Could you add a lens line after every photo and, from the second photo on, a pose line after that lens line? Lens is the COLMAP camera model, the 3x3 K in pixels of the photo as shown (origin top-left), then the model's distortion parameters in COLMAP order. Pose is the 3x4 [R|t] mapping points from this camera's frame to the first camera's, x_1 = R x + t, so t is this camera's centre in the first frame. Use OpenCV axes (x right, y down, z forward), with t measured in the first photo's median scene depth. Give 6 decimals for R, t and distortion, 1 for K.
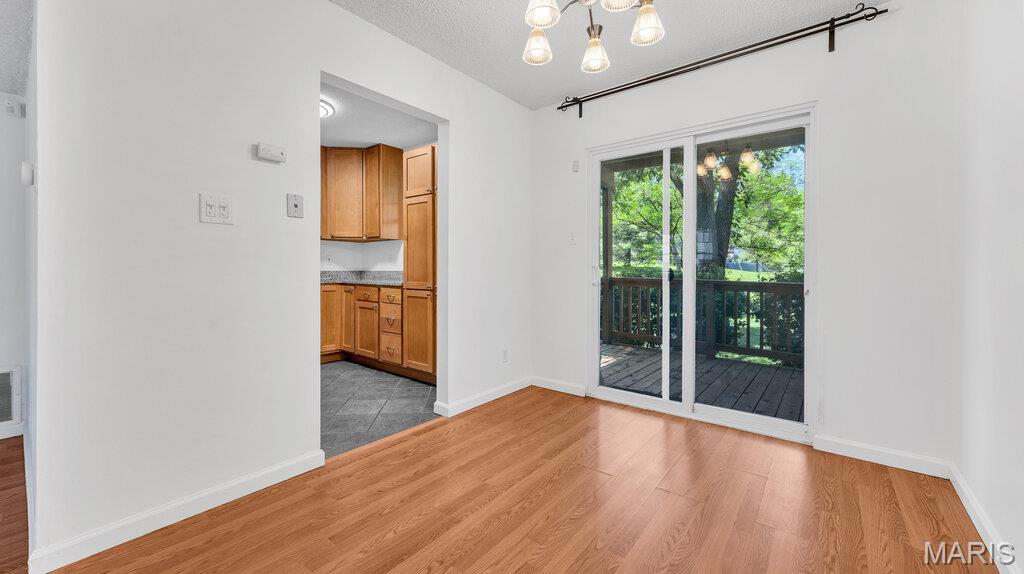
lens RADIAL K [[400.0, 0, 516.1], [0, 400.0, 272.5], [0, 0, 1]] dist [0.000360, 0.000051]
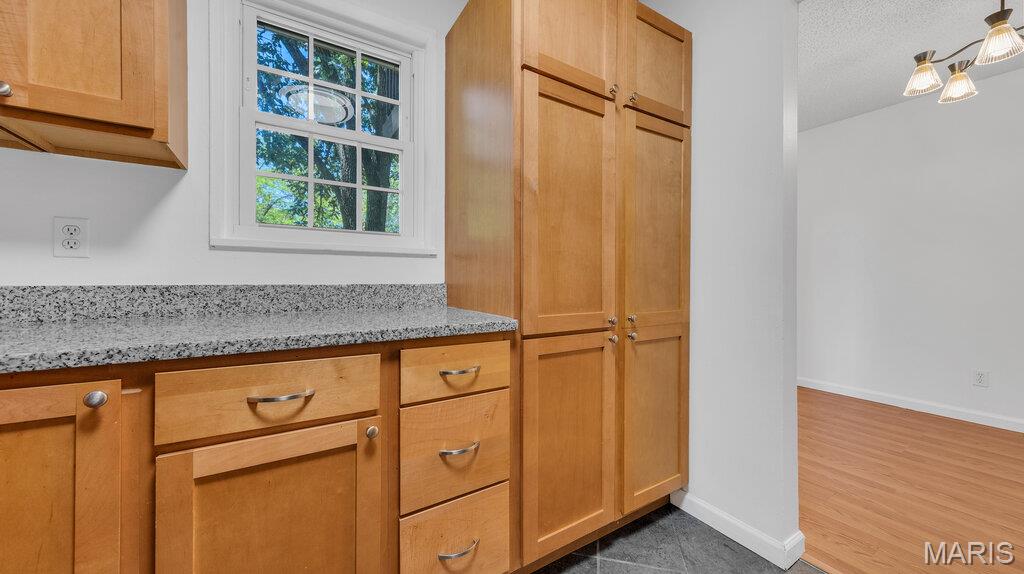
lens RADIAL K [[364.4, 0, 514.8], [0, 364.4, 281.6], [0, 0, 1]] dist [0.001320, 0.000141]
pose [[0.313361, -0.008524, 0.949596, -0.838972], [0.004744, 0.999961, 0.007411, -0.012586], [-0.949622, 0.002183, 0.313389, 1.334884]]
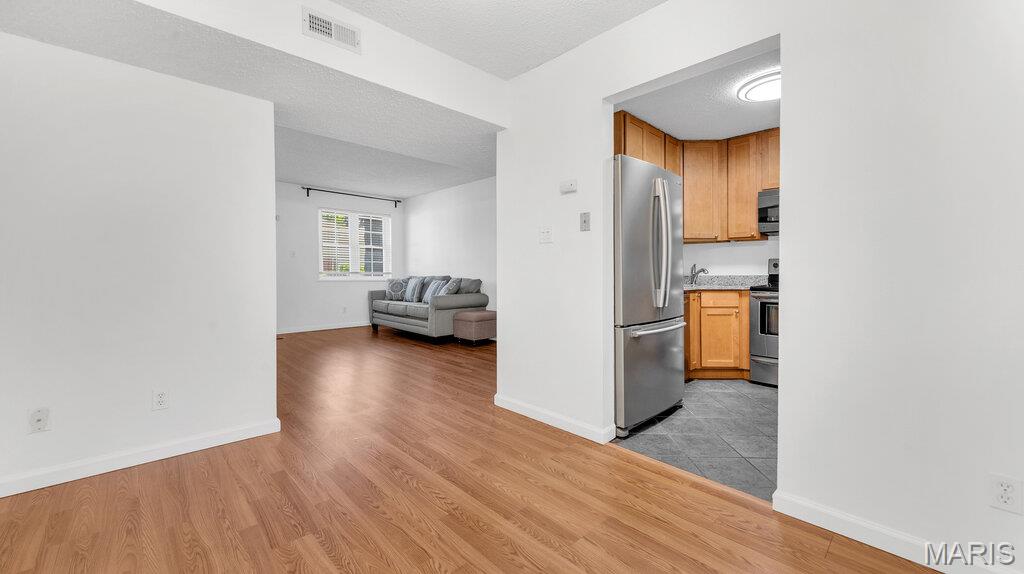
lens RADIAL K [[400.0, 0, 516.1], [0, 400.0, 272.5], [0, 0, 1]] dist [0.000360, 0.000051]
pose [[-0.135811, 0.004395, -0.990725, 0.564907], [-0.015462, 0.999859, 0.006555, -0.010007], [0.990614, 0.016209, -0.135724, 0.749568]]
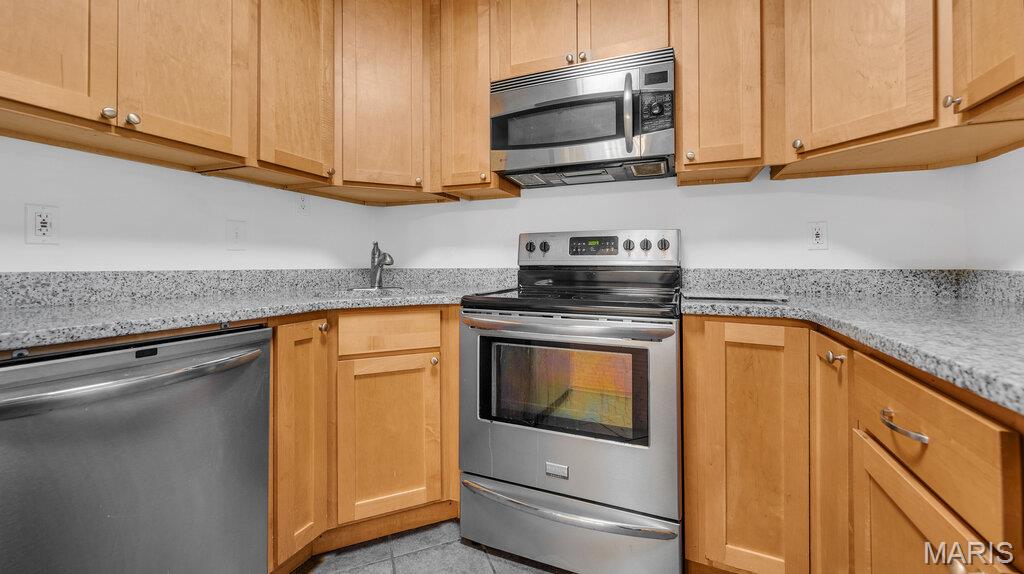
lens RADIAL K [[404.8, 0, 508.5], [0, 404.8, 258.0], [0, 0, 1]] dist [0.001081, 0.000106]
pose [[0.265487, -0.013683, -0.964017, -0.430336], [-0.010324, 0.999802, -0.017034, -0.008890], [0.964059, 0.014475, 0.265293, 1.316046]]
